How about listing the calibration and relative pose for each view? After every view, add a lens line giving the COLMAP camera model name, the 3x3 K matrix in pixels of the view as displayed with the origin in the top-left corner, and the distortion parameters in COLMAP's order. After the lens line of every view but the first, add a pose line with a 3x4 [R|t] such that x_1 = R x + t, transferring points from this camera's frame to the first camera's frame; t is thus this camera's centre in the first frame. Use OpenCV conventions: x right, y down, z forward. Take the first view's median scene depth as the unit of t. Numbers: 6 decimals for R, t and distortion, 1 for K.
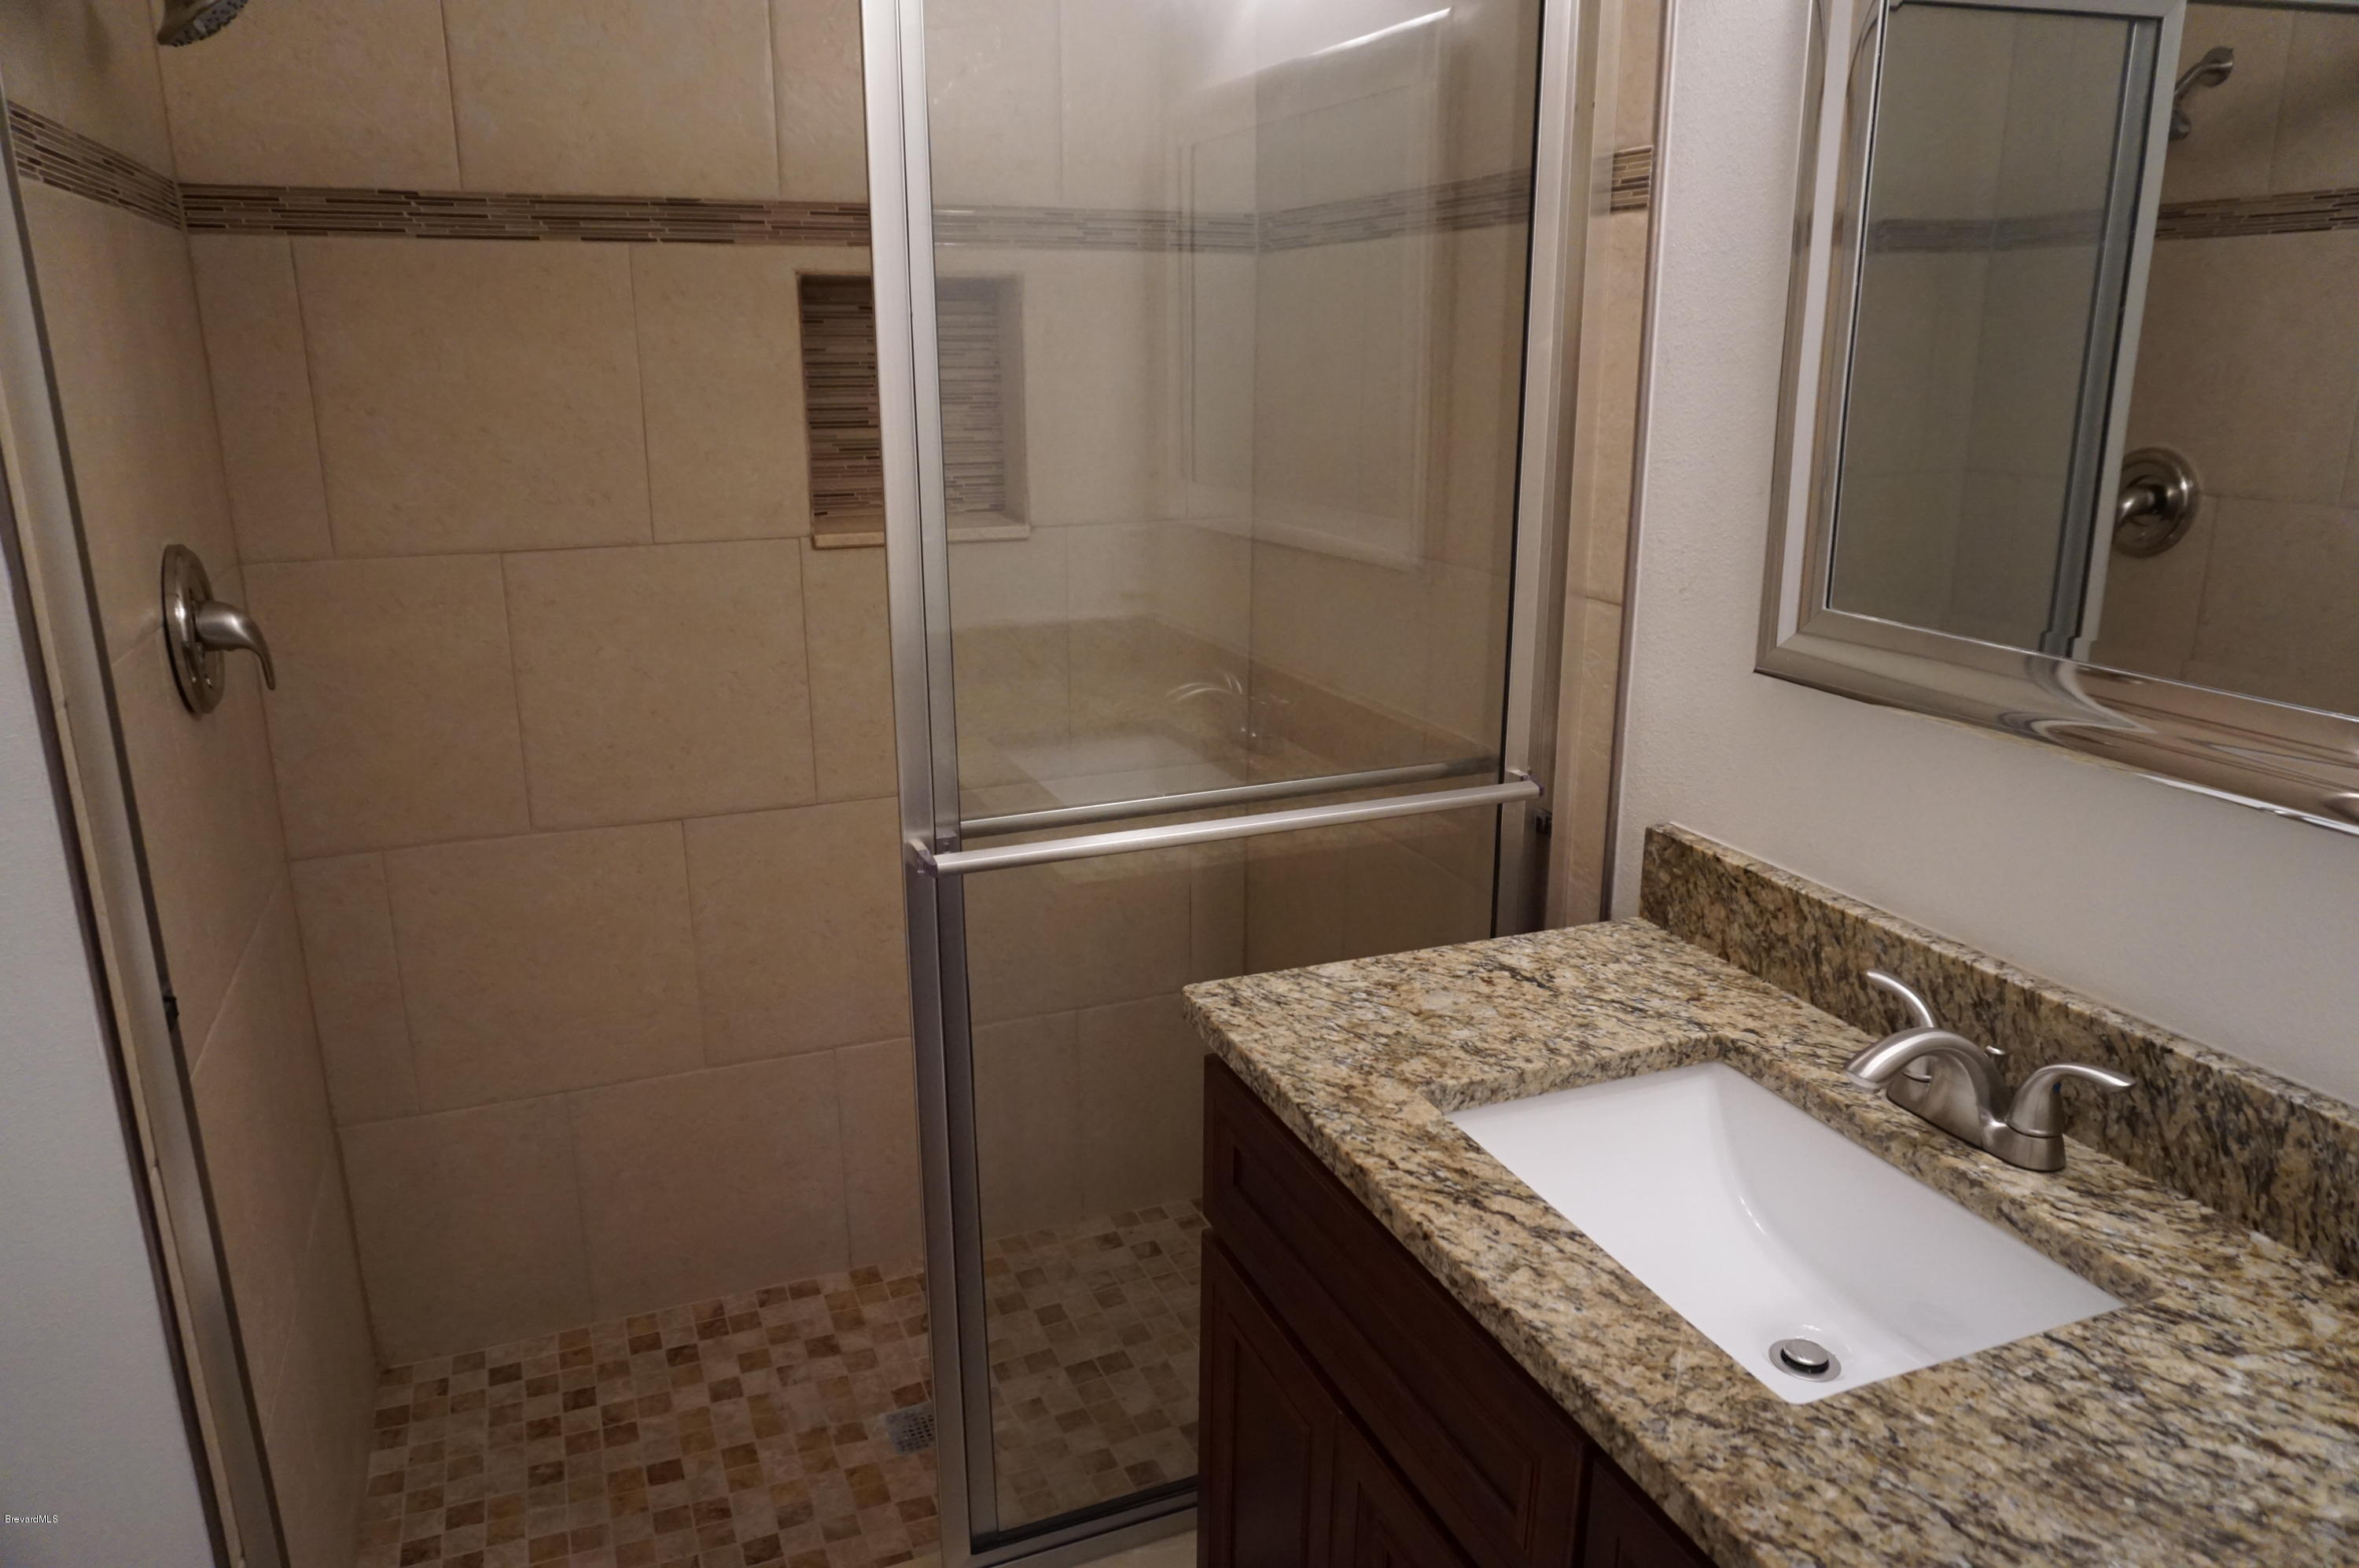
lens RADIAL K [[1592.3, 0, 1179.2], [0, 1592.3, 788.1], [0, 0, 1]] dist [-0.063231, 0.038691]
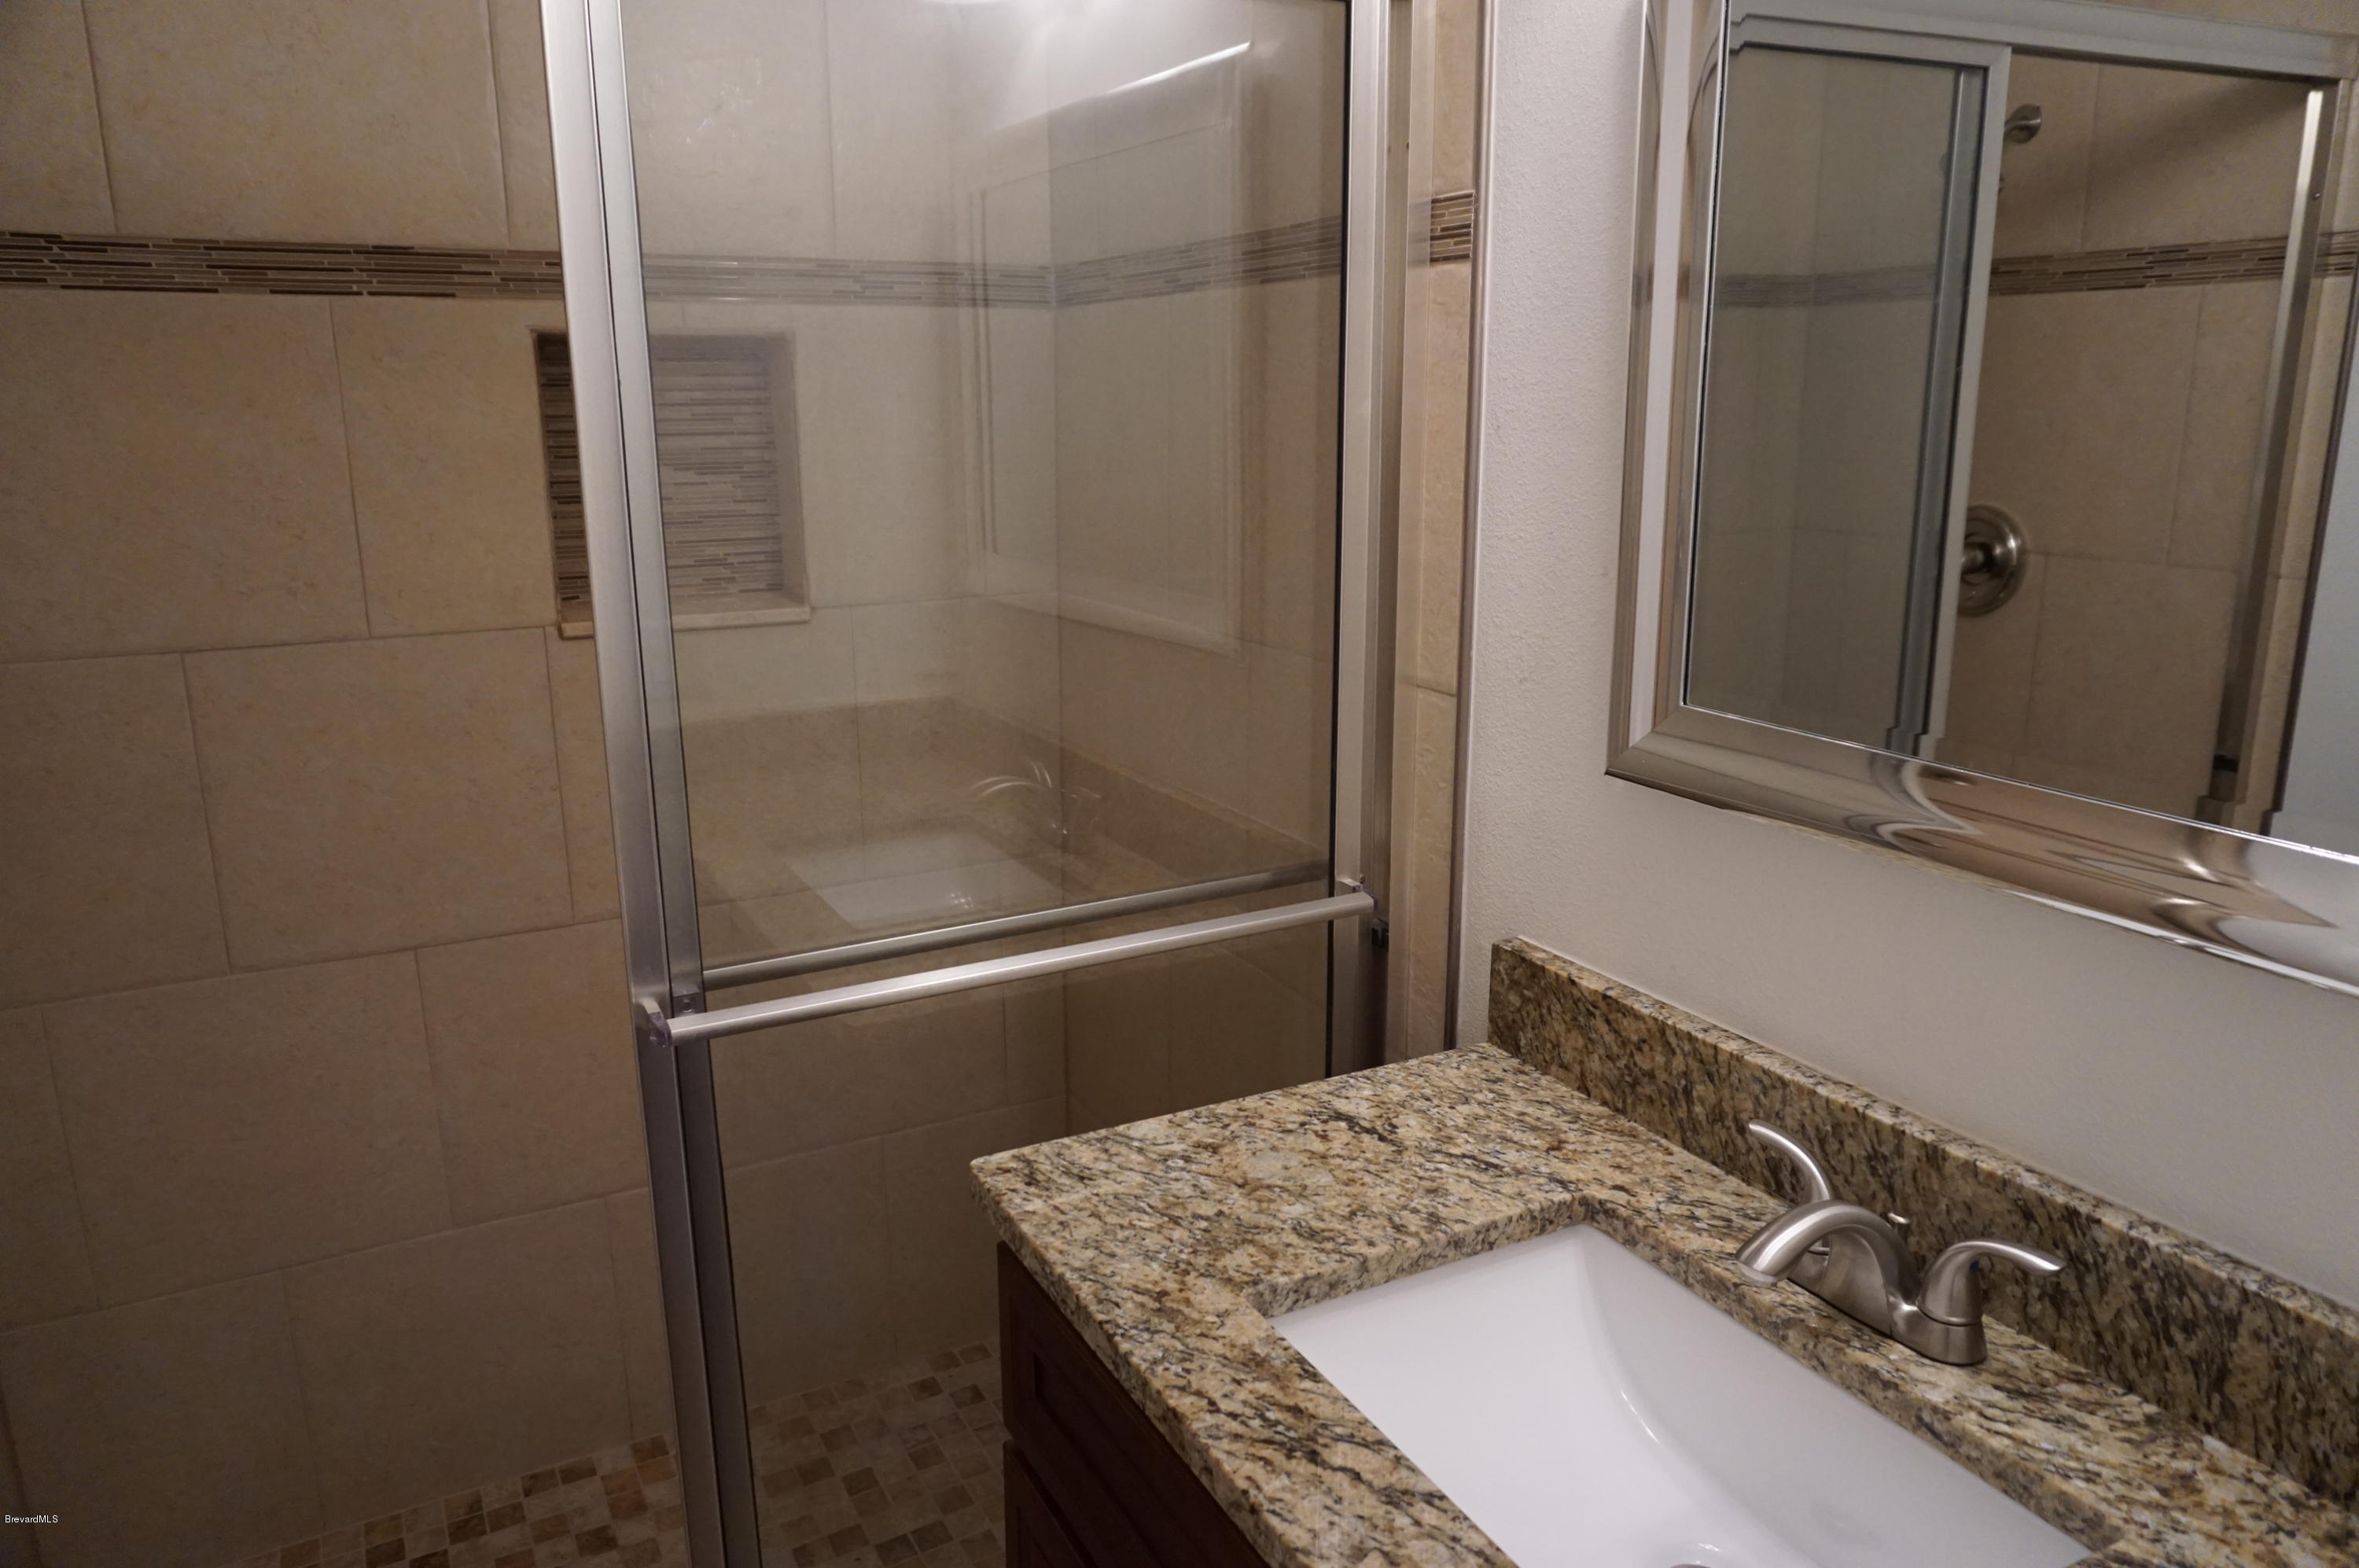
lens RADIAL K [[1597.6, 0, 1192.3], [0, 1597.6, 787.1], [0, 0, 1]] dist [-0.061773, 0.036118]
pose [[0.993624, -0.028361, 0.109122, 0.029876], [0.031939, 0.999003, -0.031185, -0.040761], [-0.108129, 0.034471, 0.993539, 0.117926]]
